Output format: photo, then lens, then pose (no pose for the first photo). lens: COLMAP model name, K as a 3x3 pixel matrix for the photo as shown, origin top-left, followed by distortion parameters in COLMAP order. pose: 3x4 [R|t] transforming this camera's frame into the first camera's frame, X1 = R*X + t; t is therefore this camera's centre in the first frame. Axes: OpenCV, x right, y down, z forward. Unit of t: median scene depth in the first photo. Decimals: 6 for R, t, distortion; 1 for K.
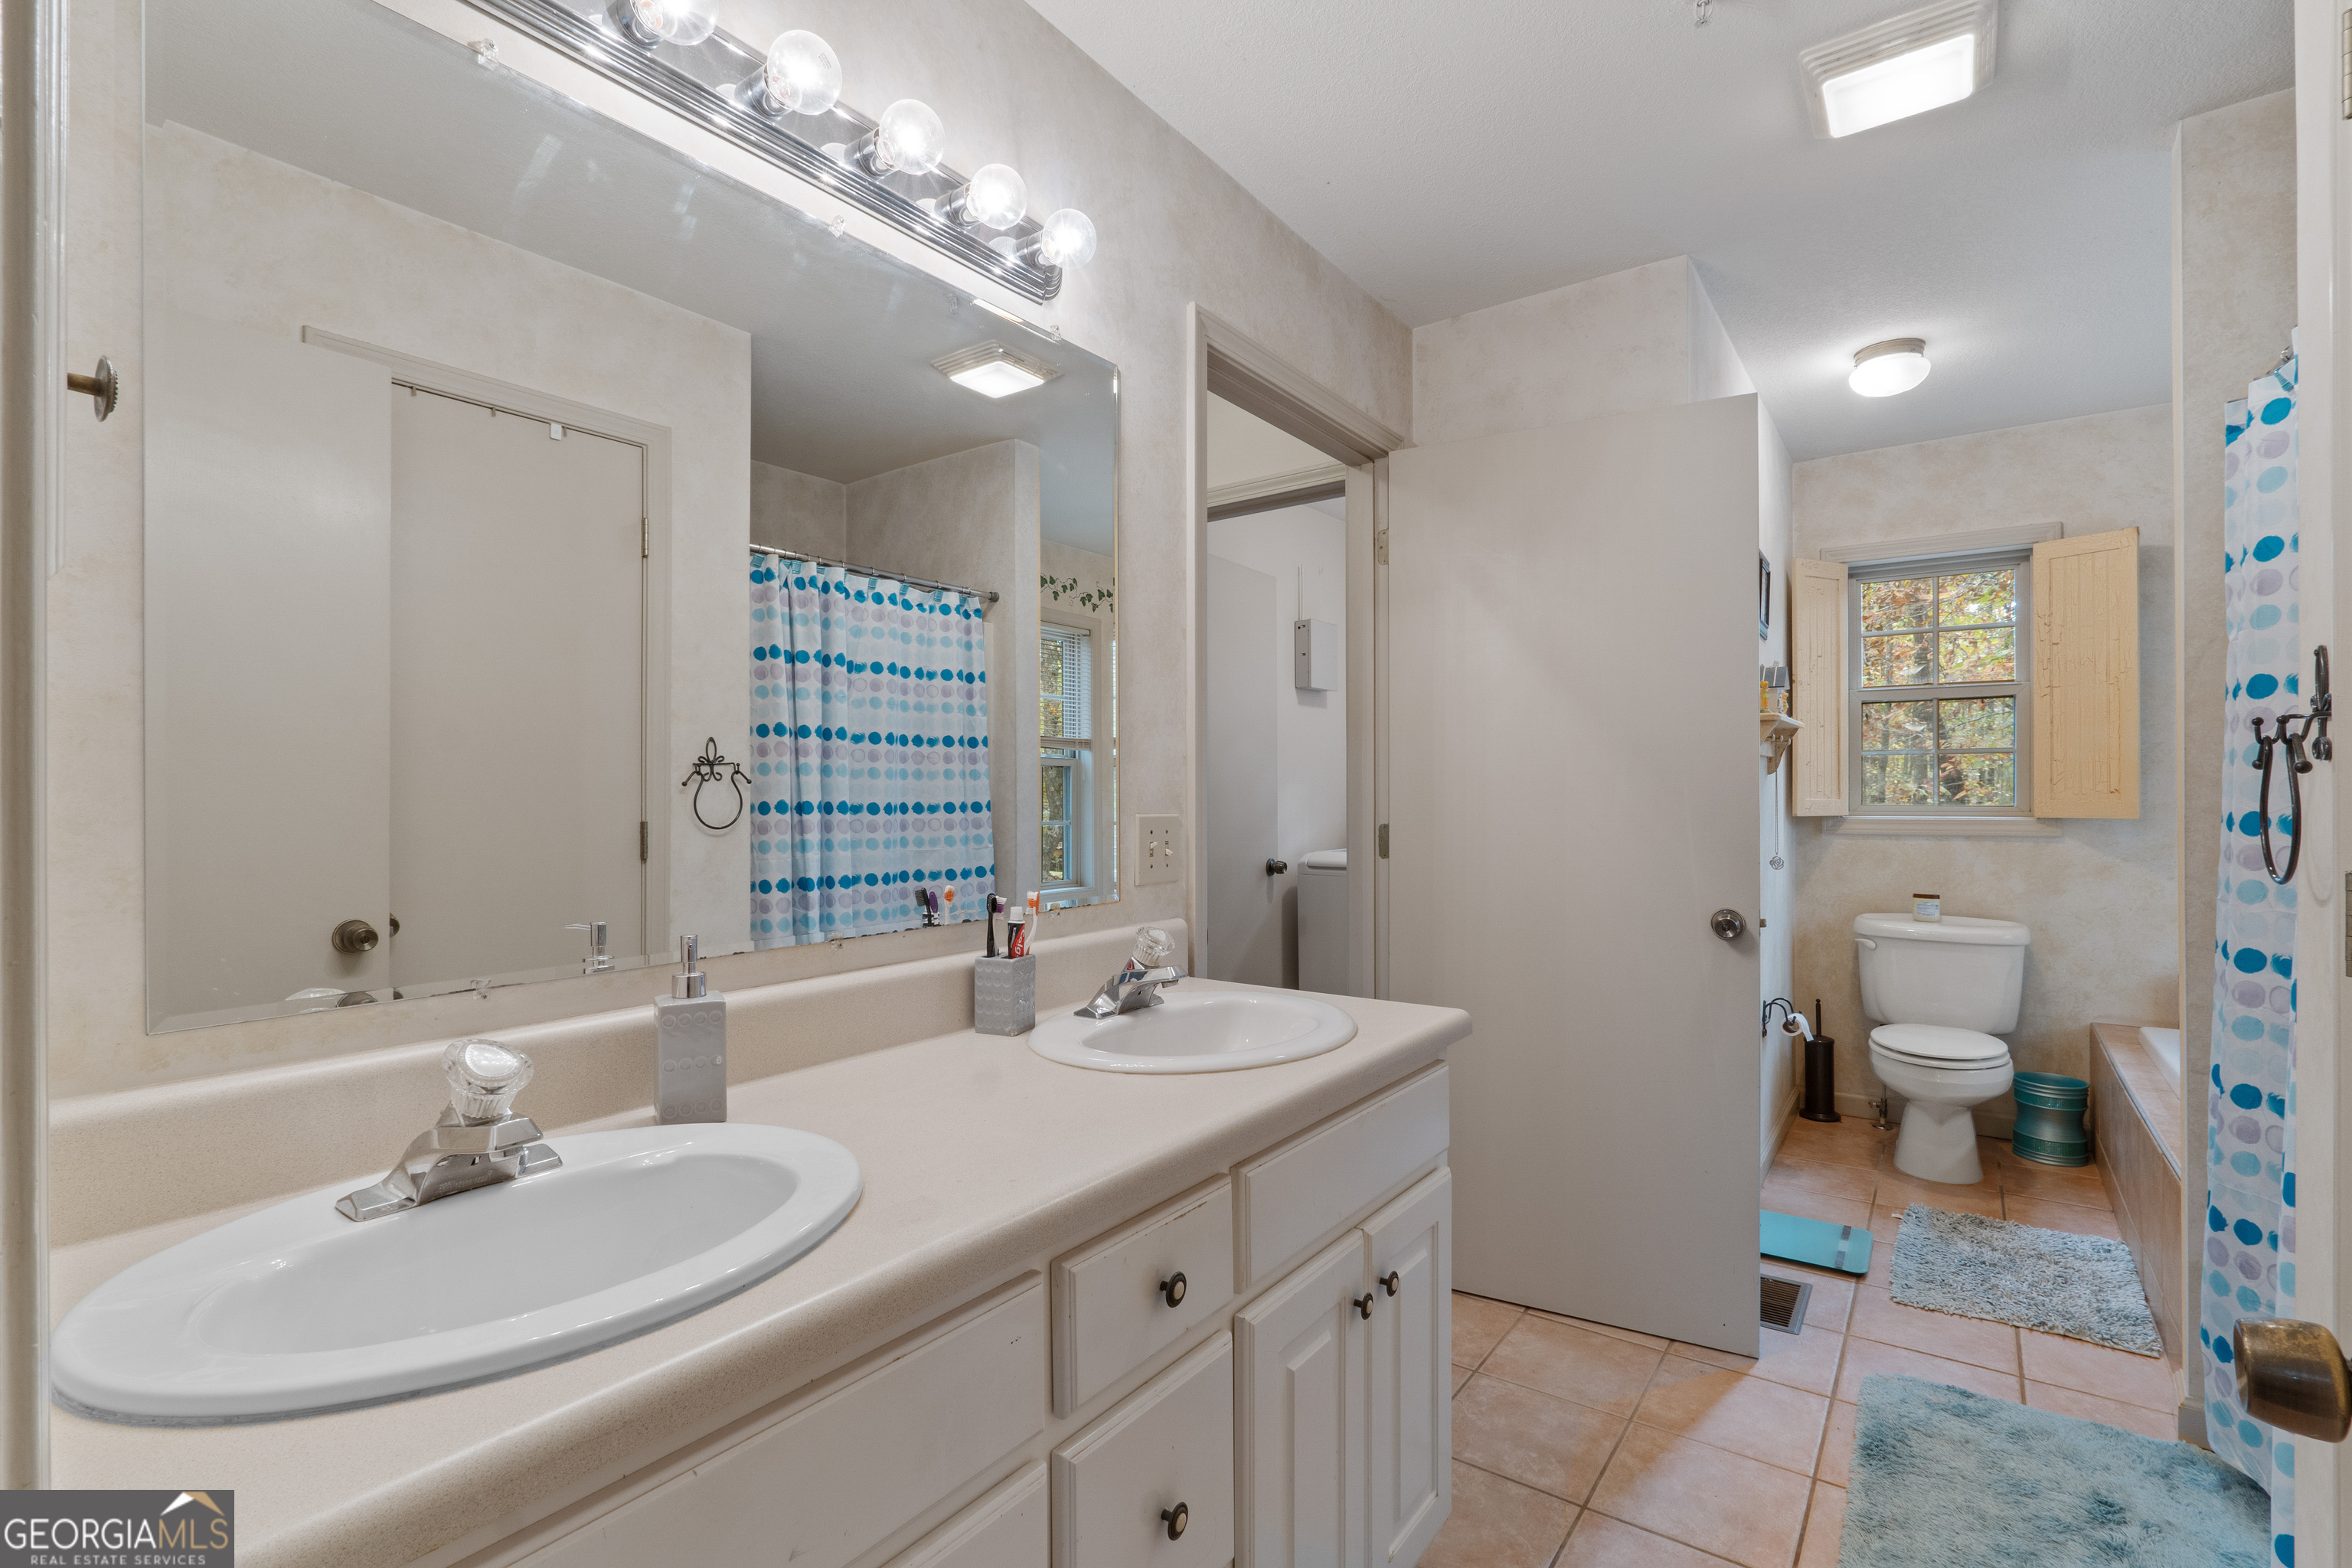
lens RADIAL K [[1081.5, 0, 1181.8], [0, 1081.5, 791.5], [0, 0, 1]] dist [-0.011701, 0.002907]
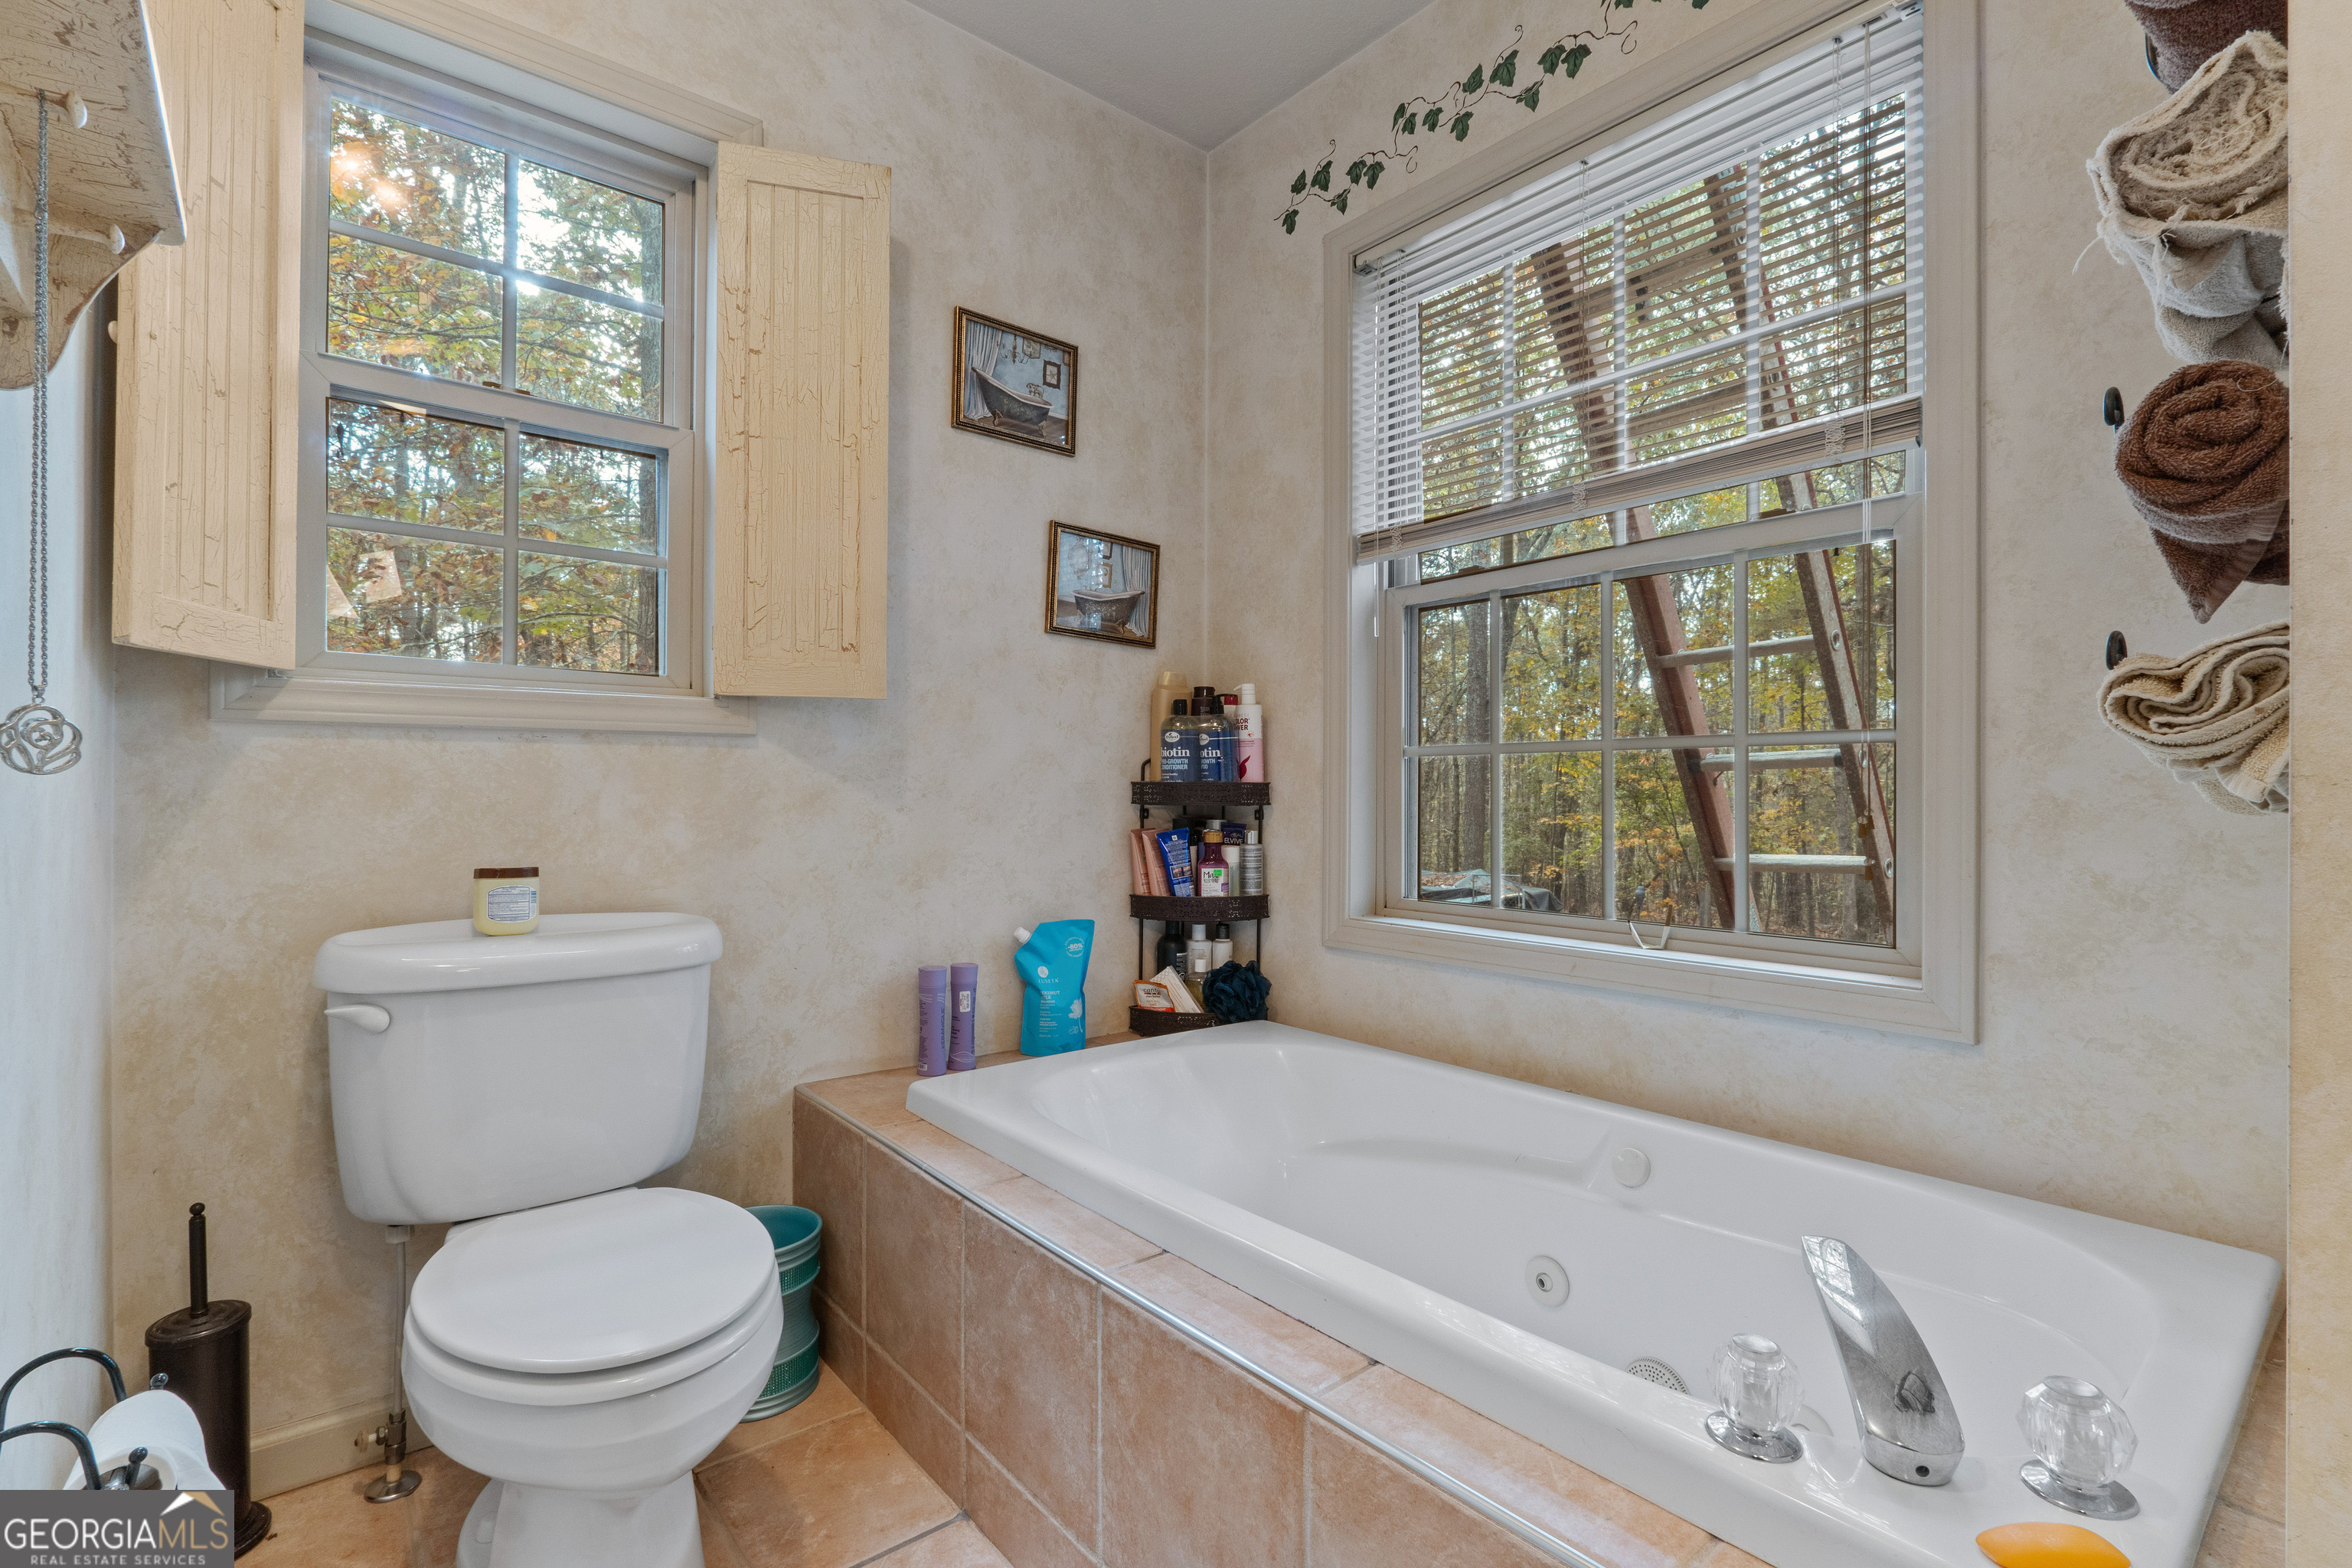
lens RADIAL K [[1081.5, 0, 1182.0], [0, 1081.5, 783.1], [0, 0, 1]] dist [-0.011701, 0.002907]
pose [[0.232904, 0.004691, 0.972488, 0.353096], [-0.008177, 0.999962, -0.002866, 0.062092], [-0.972465, -0.007284, 0.232933, 0.655325]]
